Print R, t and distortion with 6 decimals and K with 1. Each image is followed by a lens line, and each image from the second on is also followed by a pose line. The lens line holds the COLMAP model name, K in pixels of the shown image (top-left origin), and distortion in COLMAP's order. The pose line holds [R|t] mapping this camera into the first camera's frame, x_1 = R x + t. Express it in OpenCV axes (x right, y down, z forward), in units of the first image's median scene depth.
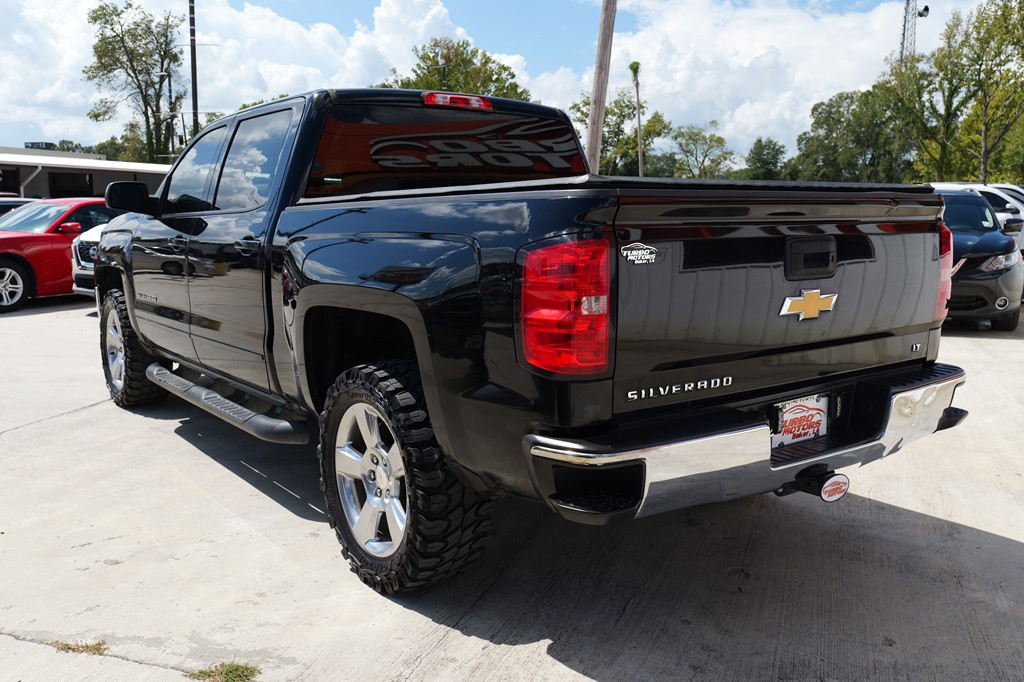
lens RADIAL K [[882.5, 0, 512.0], [0, 882.5, 341.0], [0, 0, 1]] dist [0.004869, -0.003580]
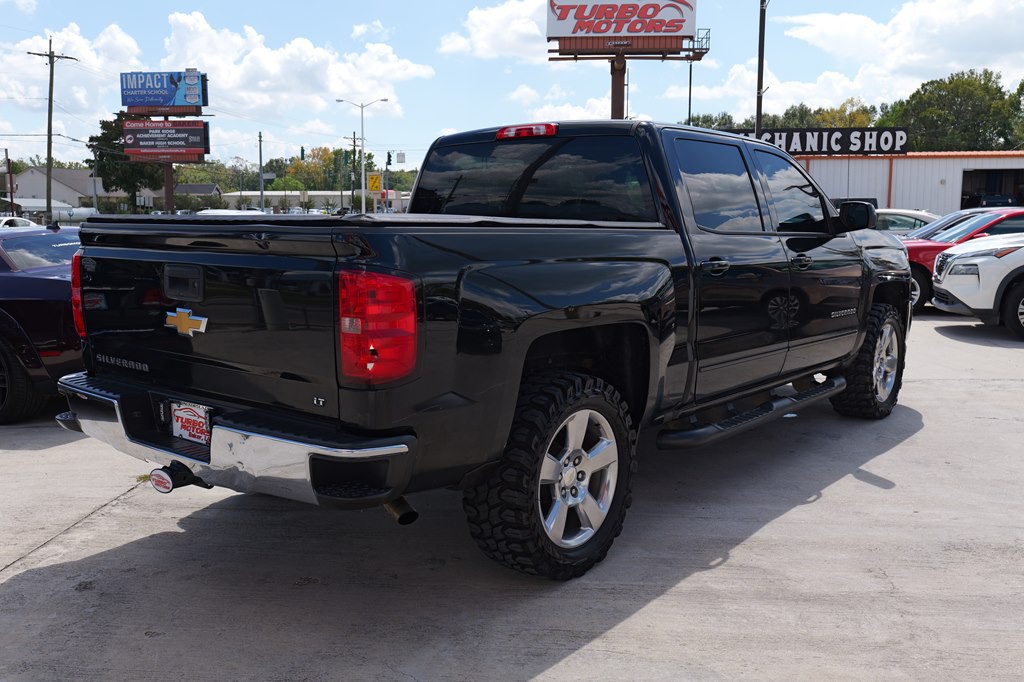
lens RADIAL K [[912.8, 0, 513.5], [0, 912.8, 339.7], [0, 0, 1]] dist [0.004189, -0.006865]
pose [[0.260486, 0.132884, -0.956289, 1.579970], [-0.141734, 0.985015, 0.098269, -0.194944], [0.955018, 0.109941, 0.275417, 1.076145]]
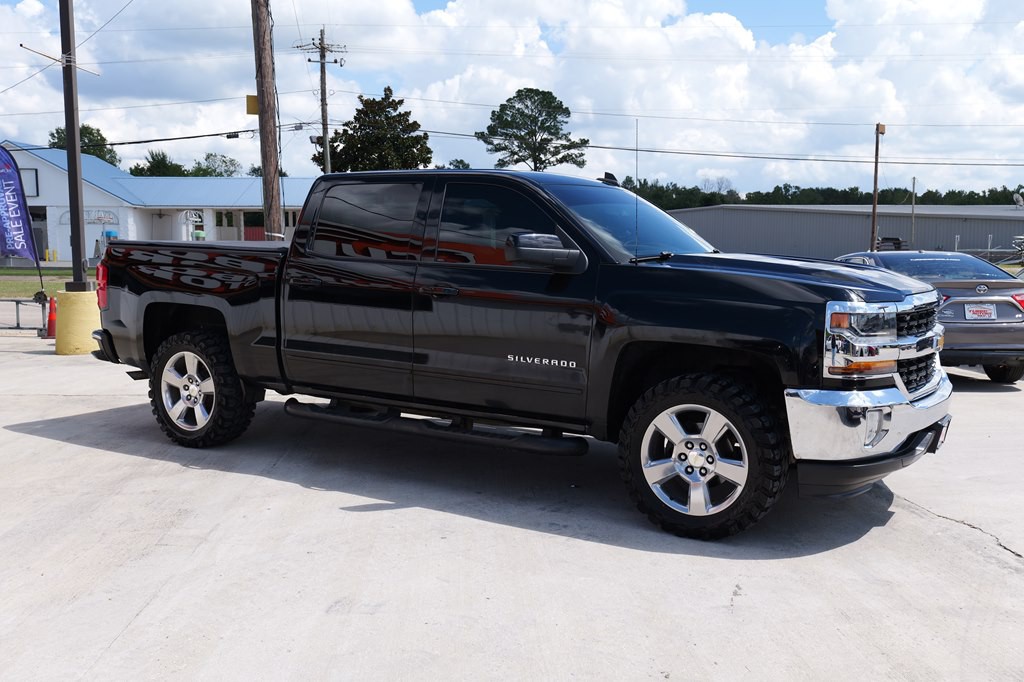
lens RADIAL K [[942.3, 0, 515.4], [0, 942.3, 342.1], [0, 0, 1]] dist [0.004339, 0.000673]
pose [[-0.918953, 0.033302, -0.392958, 0.561991], [-0.066442, 0.969110, 0.237509, -0.617599], [0.388729, 0.244369, -0.888354, 3.914518]]
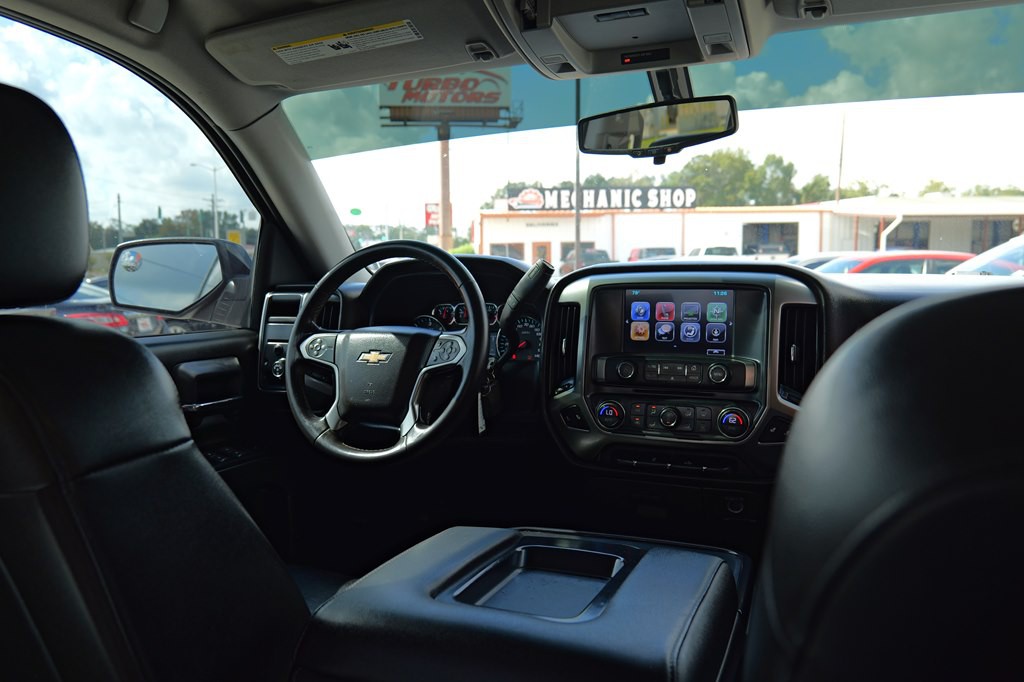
lens RADIAL K [[778.5, 0, 490.5], [0, 778.5, 339.9], [0, 0, 1]] dist [-0.003402, -0.001844]
pose [[0.413582, 0.084505, -0.906537, 0.186521], [-0.121869, 0.991862, 0.036859, -0.284679], [0.902274, 0.095235, 0.420514, 1.724552]]
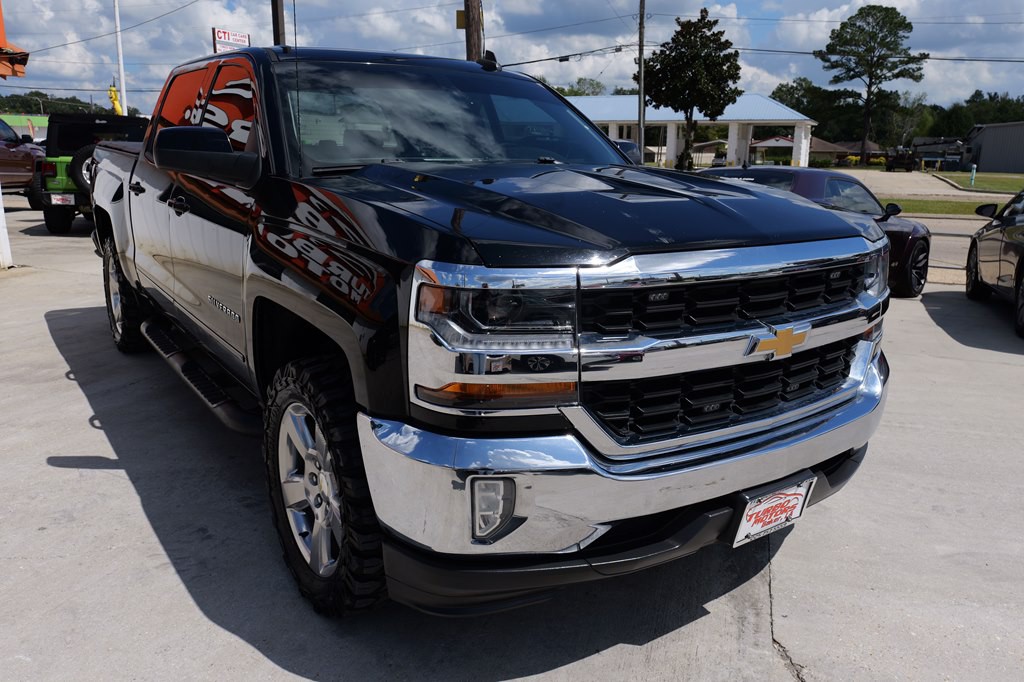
lens RADIAL K [[765.8, 0, 514.6], [0, 765.8, 338.2], [0, 0, 1]] dist [0.002114, 0.000838]
pose [[-0.999827, -0.018275, -0.003528, -0.596417], [-0.018245, 0.924770, 0.380088, -0.535879], [-0.003684, 0.380087, -0.924943, 3.349819]]
